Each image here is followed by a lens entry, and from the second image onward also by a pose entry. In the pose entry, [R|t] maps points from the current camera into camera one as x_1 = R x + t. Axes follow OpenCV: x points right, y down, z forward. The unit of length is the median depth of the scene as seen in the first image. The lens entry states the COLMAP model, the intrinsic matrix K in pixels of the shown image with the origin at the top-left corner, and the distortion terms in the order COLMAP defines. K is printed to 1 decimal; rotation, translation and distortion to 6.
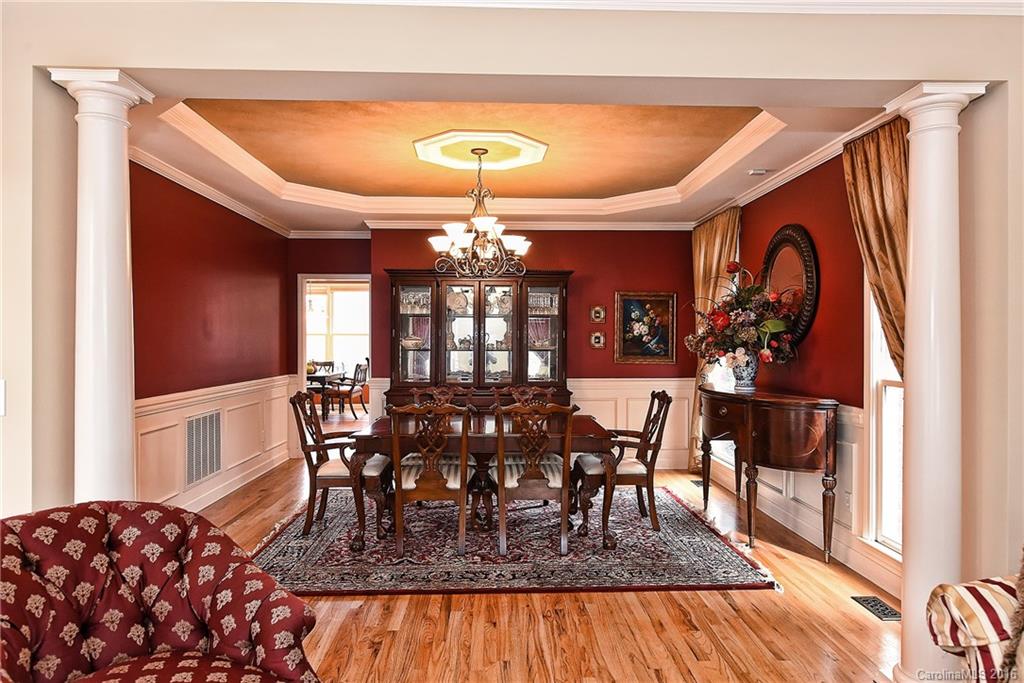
lens RADIAL K [[655.1, 0, 512.5], [0, 655.1, 340.6], [0, 0, 1]] dist [-0.015491, -0.002506]
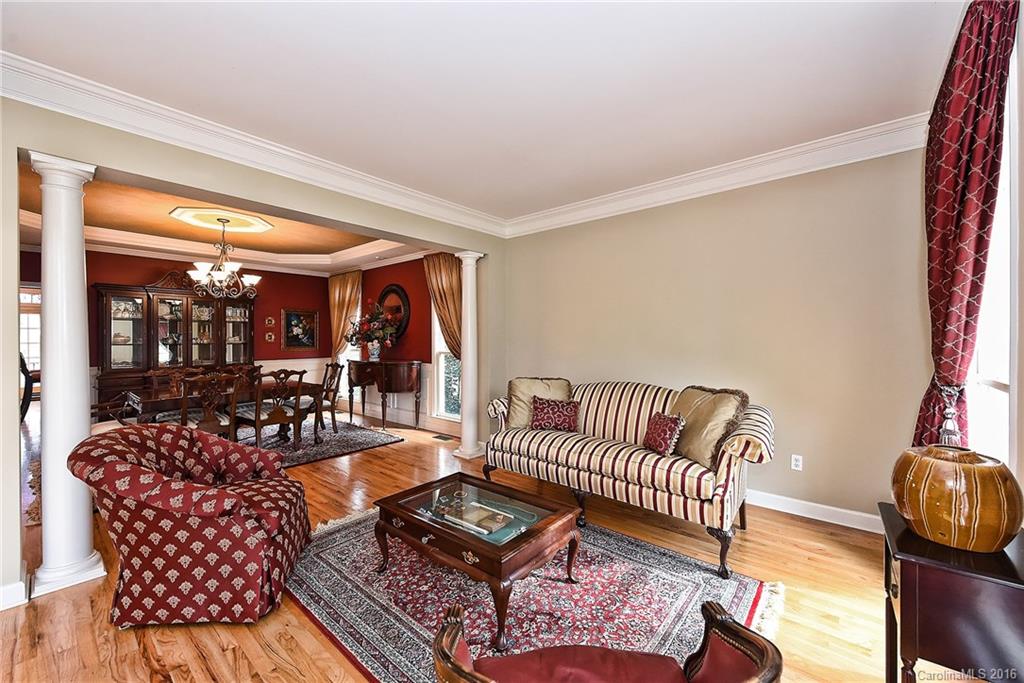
lens RADIAL K [[402.3, 0, 513.4], [0, 402.3, 339.4], [0, 0, 1]] dist [0.000144, -0.000046]
pose [[0.671166, -0.006413, 0.741279, -0.324203], [0.005659, 0.999978, 0.003528, 0.007048], [-0.741286, 0.001827, 0.671187, -0.217154]]
